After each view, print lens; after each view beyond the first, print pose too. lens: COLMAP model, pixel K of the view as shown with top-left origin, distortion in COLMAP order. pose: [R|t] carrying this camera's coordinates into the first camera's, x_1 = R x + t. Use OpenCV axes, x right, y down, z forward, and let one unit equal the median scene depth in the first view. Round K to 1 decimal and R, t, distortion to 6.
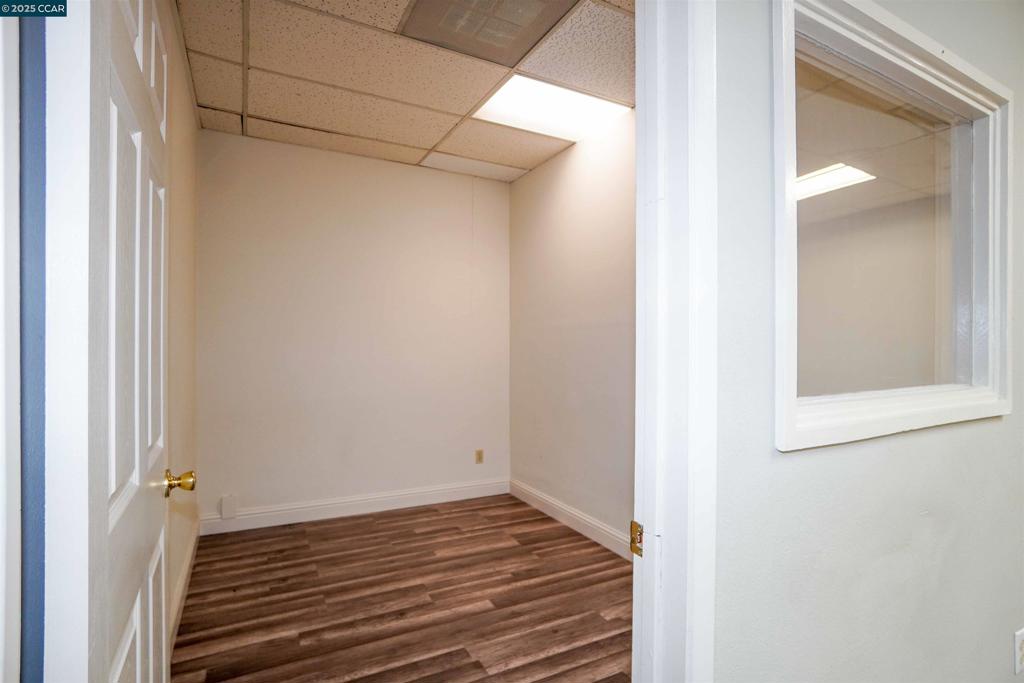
lens RADIAL K [[512.4, 0, 515.7], [0, 512.4, 342.9], [0, 0, 1]] dist [-0.010251, -0.004355]
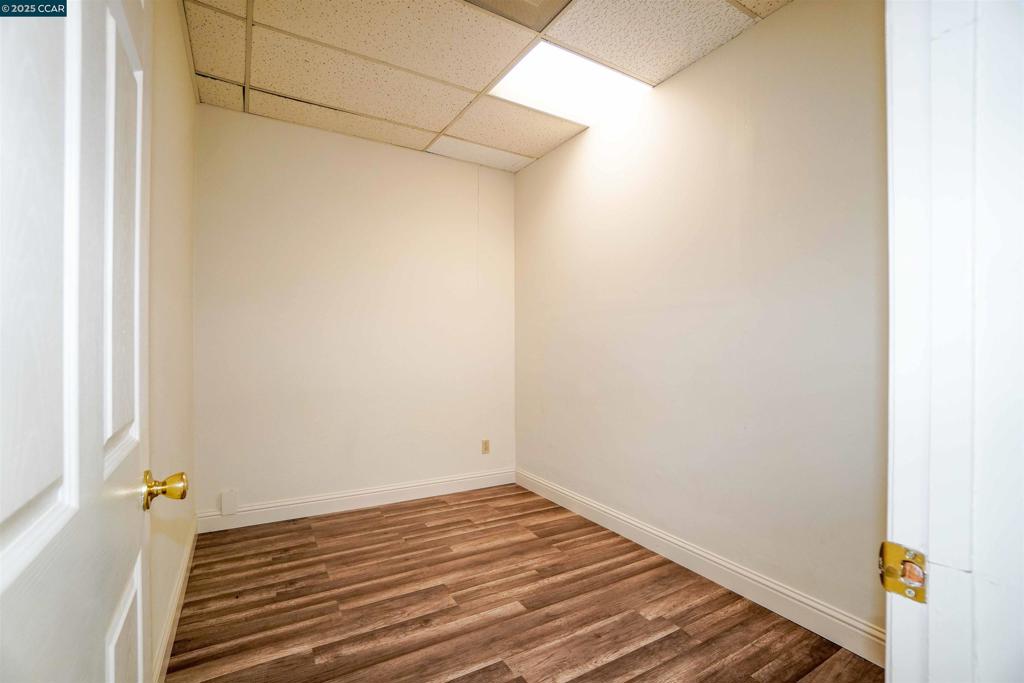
lens RADIAL K [[453.9, 0, 507.8], [0, 453.9, 344.2], [0, 0, 1]] dist [-0.028456, 0.003684]
pose [[0.998816, -0.002785, 0.048559, -0.100401], [0.002893, 0.999993, -0.002159, 0.035672], [-0.048553, 0.002297, 0.998818, 0.168935]]
